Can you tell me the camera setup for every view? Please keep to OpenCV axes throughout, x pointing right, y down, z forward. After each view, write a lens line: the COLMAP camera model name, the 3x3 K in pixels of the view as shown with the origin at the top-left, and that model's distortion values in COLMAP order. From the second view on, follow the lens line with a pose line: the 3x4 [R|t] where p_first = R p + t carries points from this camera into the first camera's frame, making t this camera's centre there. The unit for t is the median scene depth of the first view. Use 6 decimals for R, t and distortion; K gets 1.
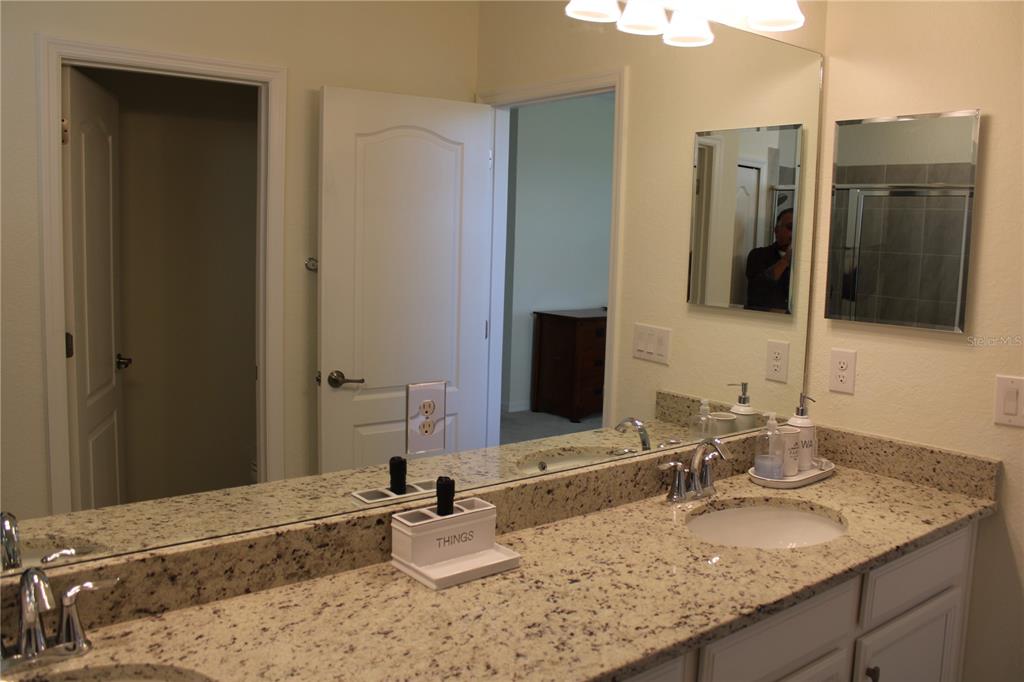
lens RADIAL K [[852.8, 0, 512.5], [0, 852.8, 340.7], [0, 0, 1]] dist [-0.117229, 0.015055]
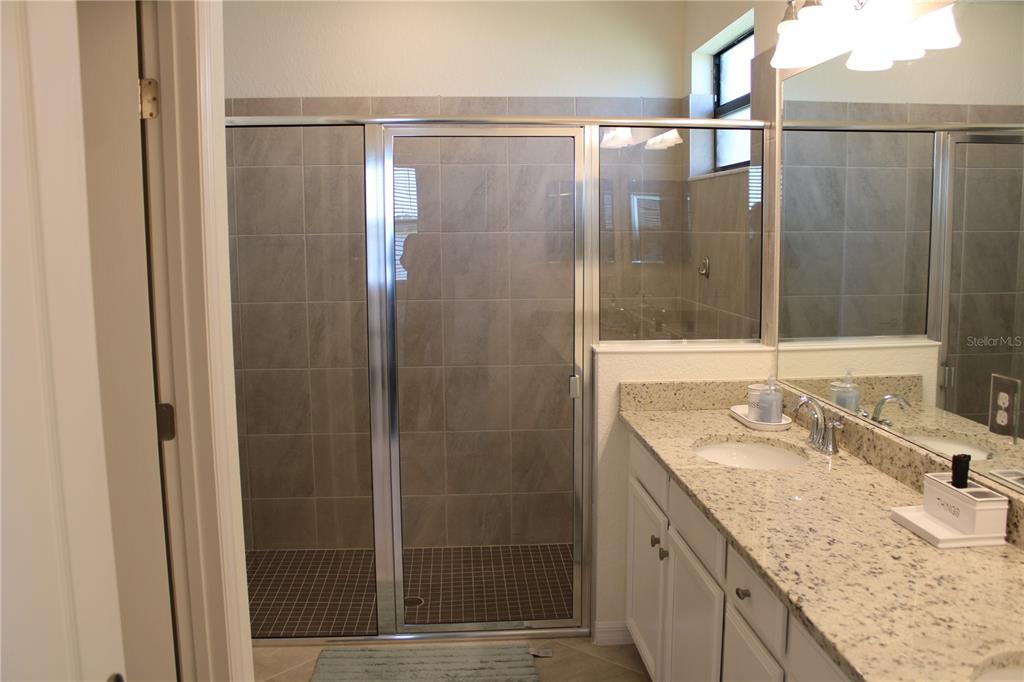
lens RADIAL K [[852.8, 0, 512.5], [0, 852.8, 340.6], [0, 0, 1]] dist [-0.117229, 0.015055]
pose [[-0.561251, 0.084702, -0.823300, 1.228578], [-0.105779, 0.979250, 0.172857, -0.119653], [0.820858, 0.184104, -0.540646, 1.156010]]
